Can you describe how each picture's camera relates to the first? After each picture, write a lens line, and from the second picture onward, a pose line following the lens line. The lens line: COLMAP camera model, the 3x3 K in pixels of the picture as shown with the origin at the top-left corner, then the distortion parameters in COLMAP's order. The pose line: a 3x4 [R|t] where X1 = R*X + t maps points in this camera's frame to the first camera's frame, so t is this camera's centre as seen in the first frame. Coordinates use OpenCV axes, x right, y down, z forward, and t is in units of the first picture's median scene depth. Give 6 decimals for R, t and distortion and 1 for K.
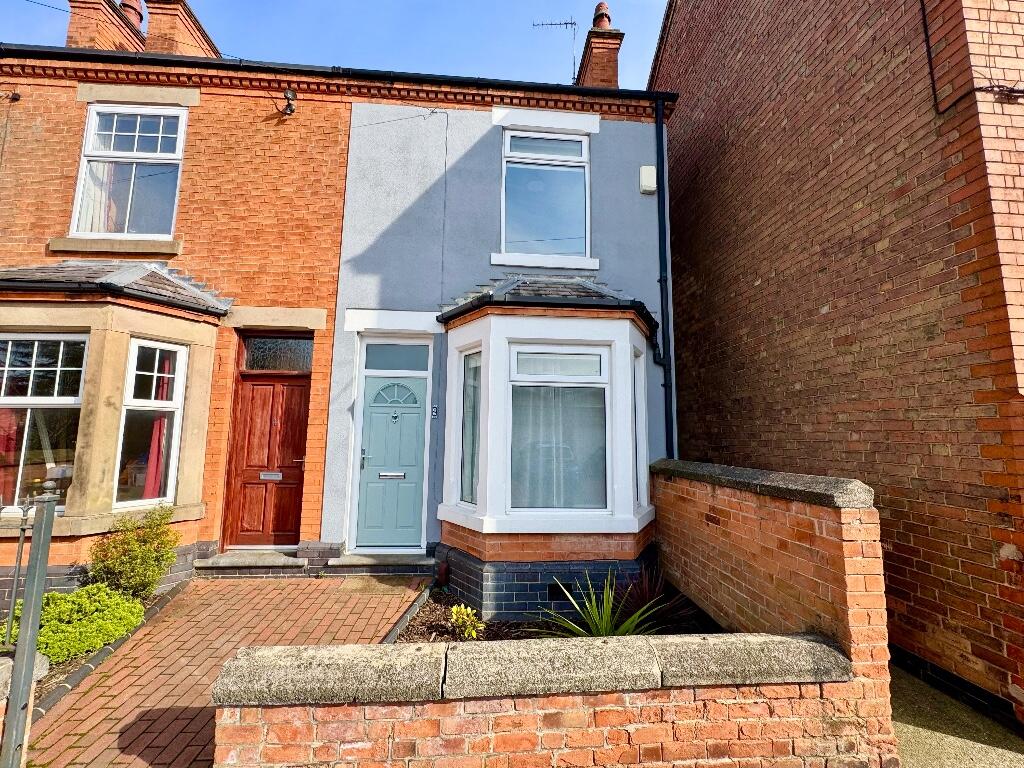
lens RADIAL K [[407.7, 0, 512.5], [0, 407.7, 383.1], [0, 0, 1]] dist [0.000419, -0.000516]
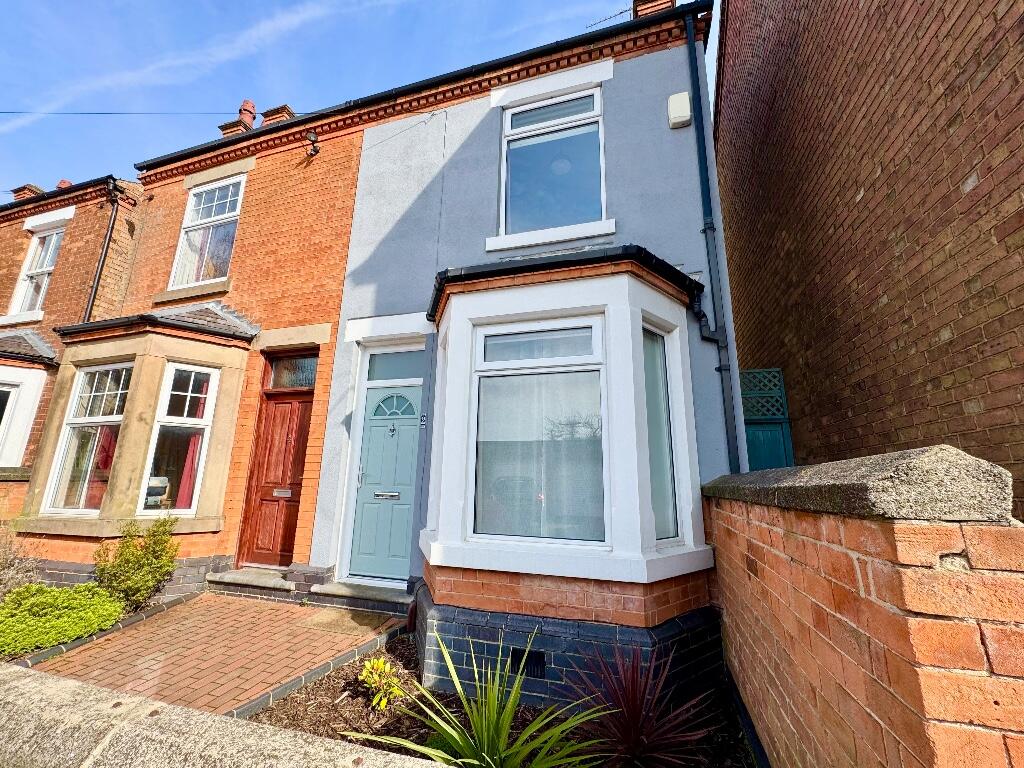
lens RADIAL K [[407.7, 0, 513.4], [0, 407.7, 384.4], [0, 0, 1]] dist [0.000419, -0.000516]
pose [[0.934110, -0.077370, -0.348499, 0.306439], [0.038318, 0.992322, -0.117596, 0.105642], [0.354922, 0.096494, 0.929903, 0.255663]]
